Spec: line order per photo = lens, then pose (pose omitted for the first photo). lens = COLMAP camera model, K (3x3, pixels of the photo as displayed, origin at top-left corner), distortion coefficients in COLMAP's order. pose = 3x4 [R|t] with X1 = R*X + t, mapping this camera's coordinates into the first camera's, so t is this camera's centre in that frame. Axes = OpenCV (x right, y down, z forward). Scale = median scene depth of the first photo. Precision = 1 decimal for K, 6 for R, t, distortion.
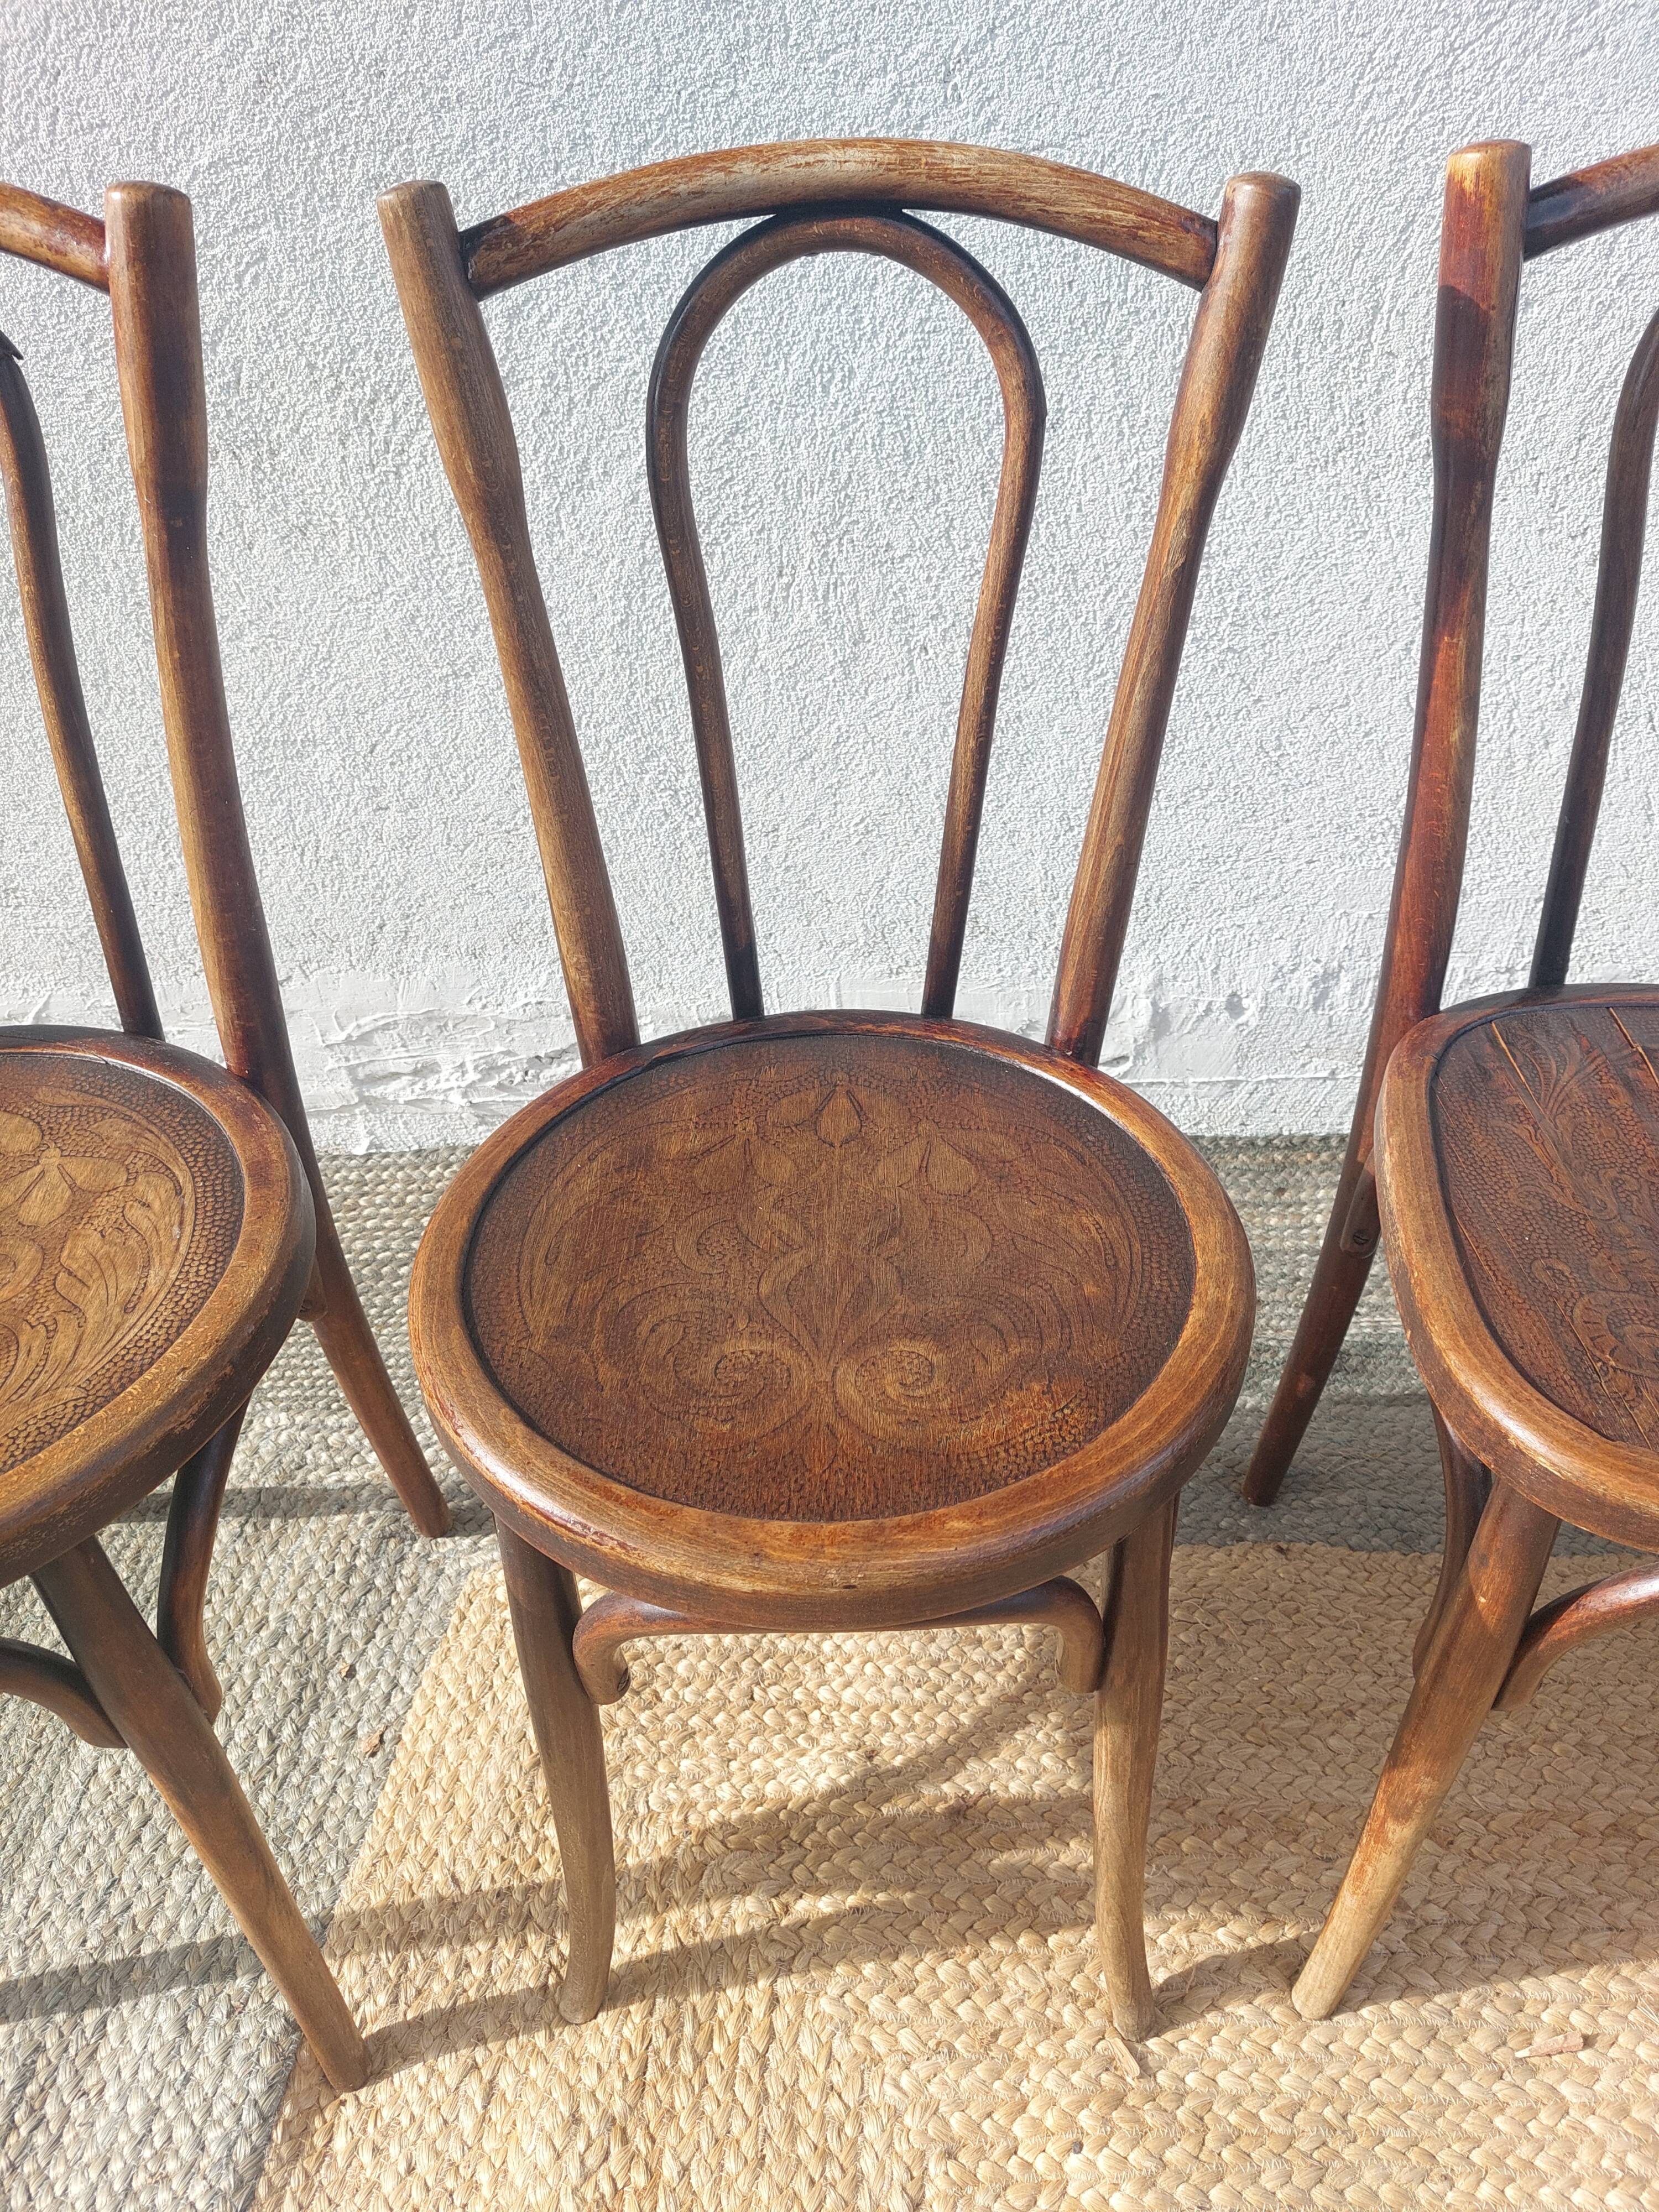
lens RADIAL K [[1590.9, 0, 849.7], [0, 1590.9, 1135.1], [0, 0, 1]] dist [0.041383, -0.033005]
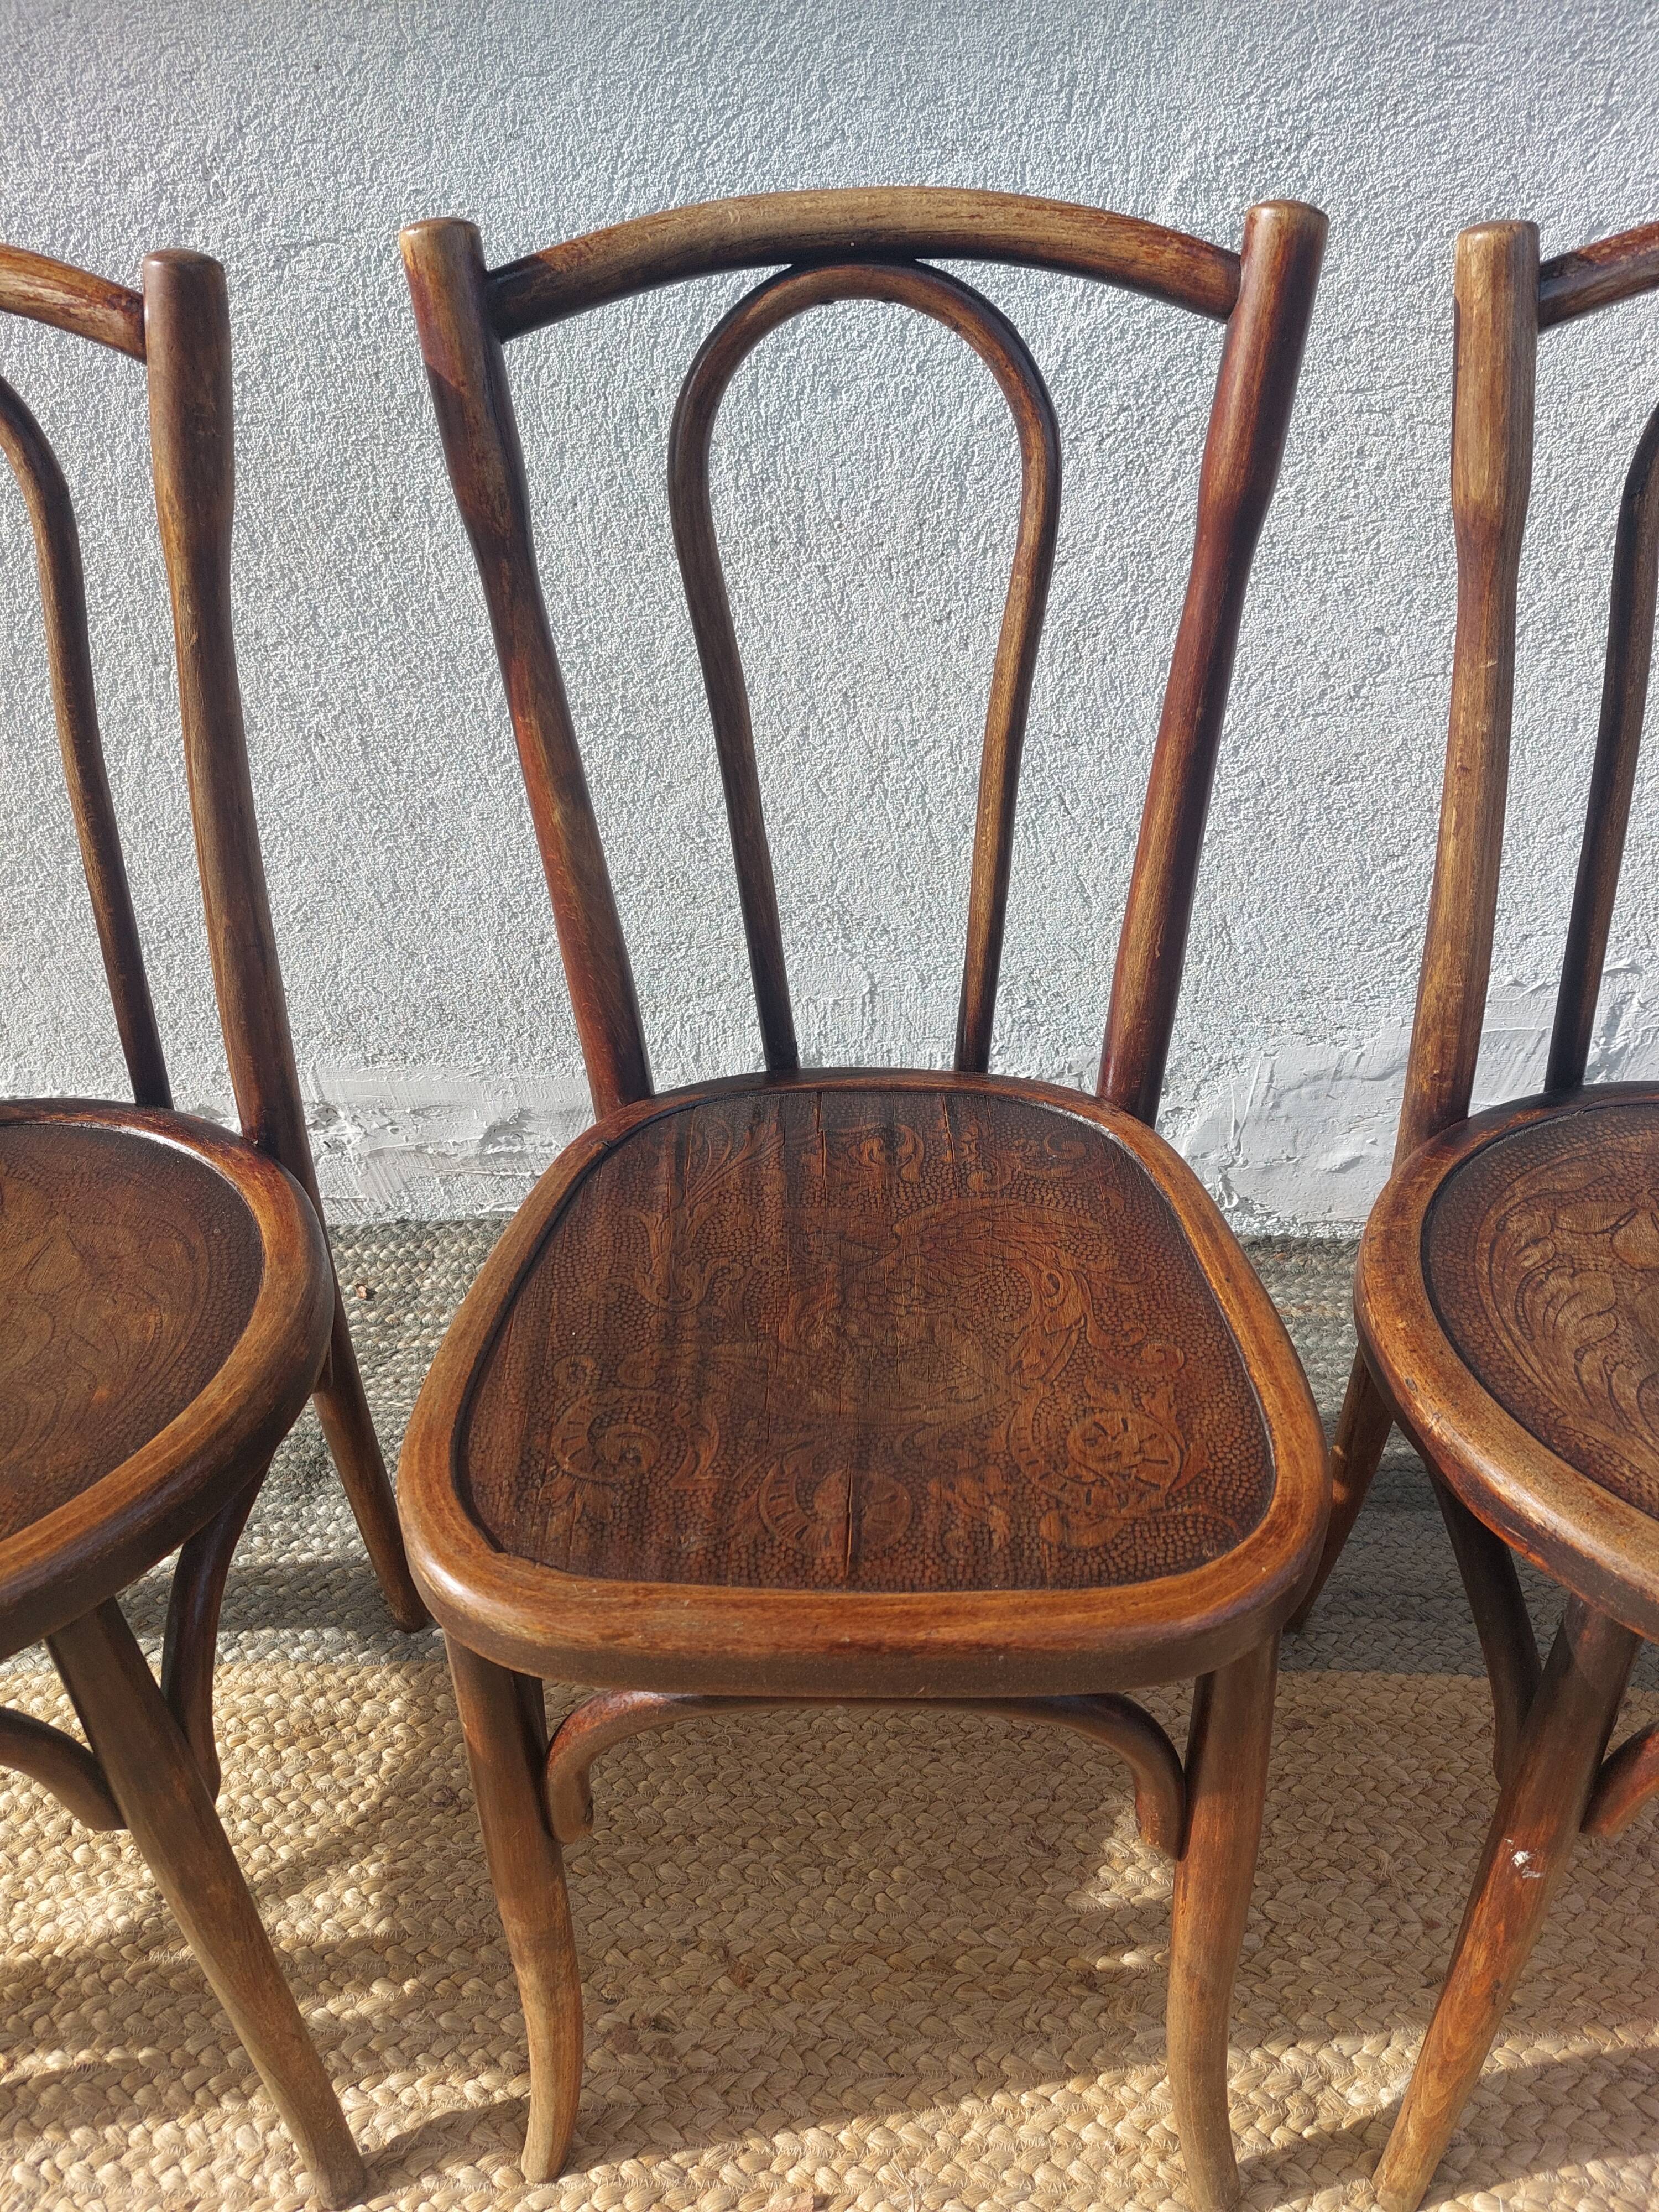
lens RADIAL K [[1589.0, 0, 846.5], [0, 1589.0, 1128.6], [0, 0, 1]] dist [0.040146, -0.036685]
pose [[0.999913, -0.013005, -0.001992, 0.423512], [0.012861, 0.998107, -0.060139, 0.001045], [0.002771, 0.060108, 0.998188, 0.035051]]
